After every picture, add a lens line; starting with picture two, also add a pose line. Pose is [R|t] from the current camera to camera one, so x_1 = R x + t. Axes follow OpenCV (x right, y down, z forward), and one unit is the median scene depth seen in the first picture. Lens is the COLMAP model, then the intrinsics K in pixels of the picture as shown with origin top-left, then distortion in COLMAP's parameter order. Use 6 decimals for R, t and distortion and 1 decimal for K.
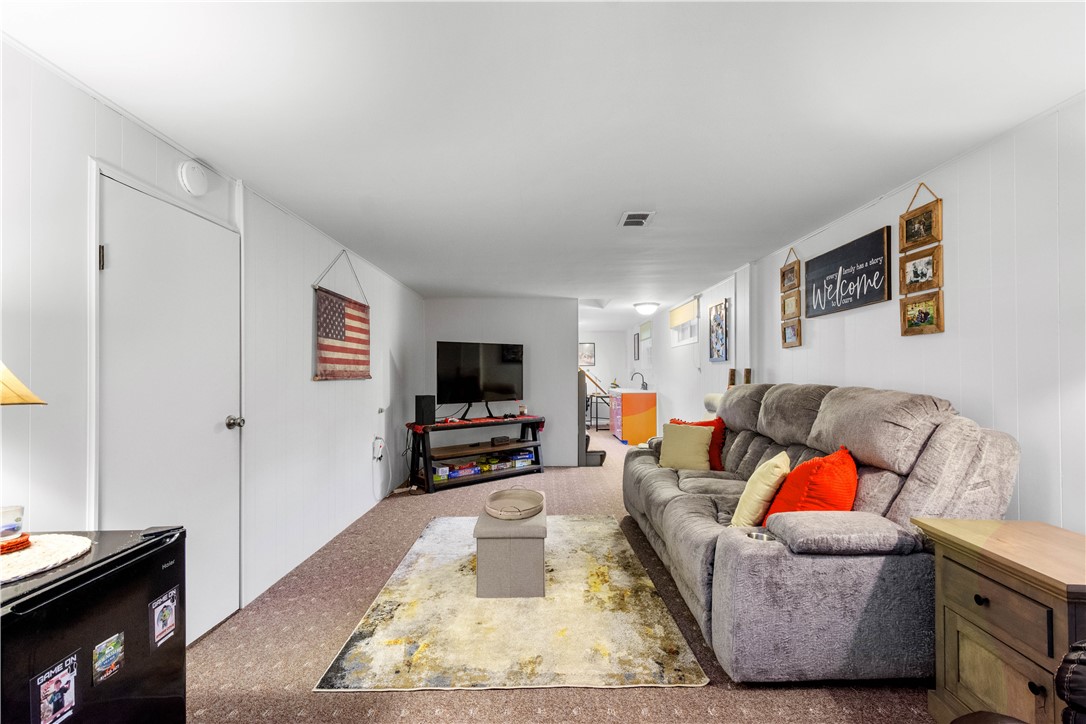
lens RADIAL K [[479.9, 0, 546.0], [0, 479.9, 368.6], [0, 0, 1]] dist [0.004950, 0.000260]
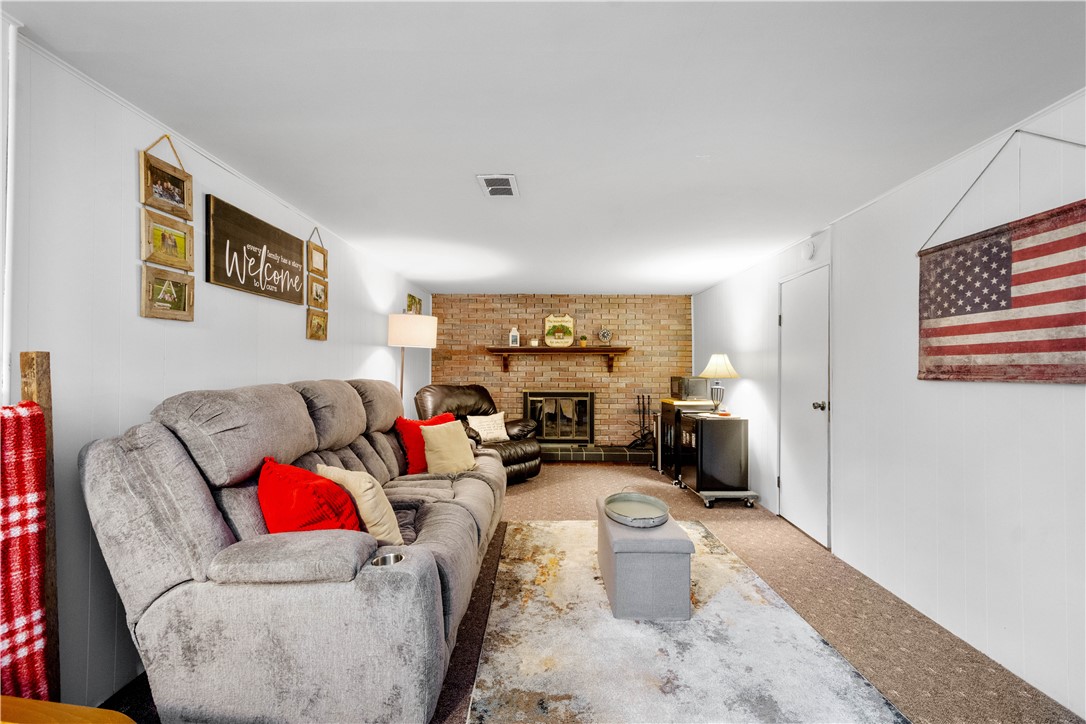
lens RADIAL K [[479.9, 0, 546.0], [0, 479.9, 368.6], [0, 0, 1]] dist [0.004950, 0.000260]
pose [[-0.999872, -0.003057, 0.015685, 0.092198], [-0.003266, 0.999906, -0.013287, 0.020593], [-0.015643, -0.013336, -0.999789, 1.866565]]
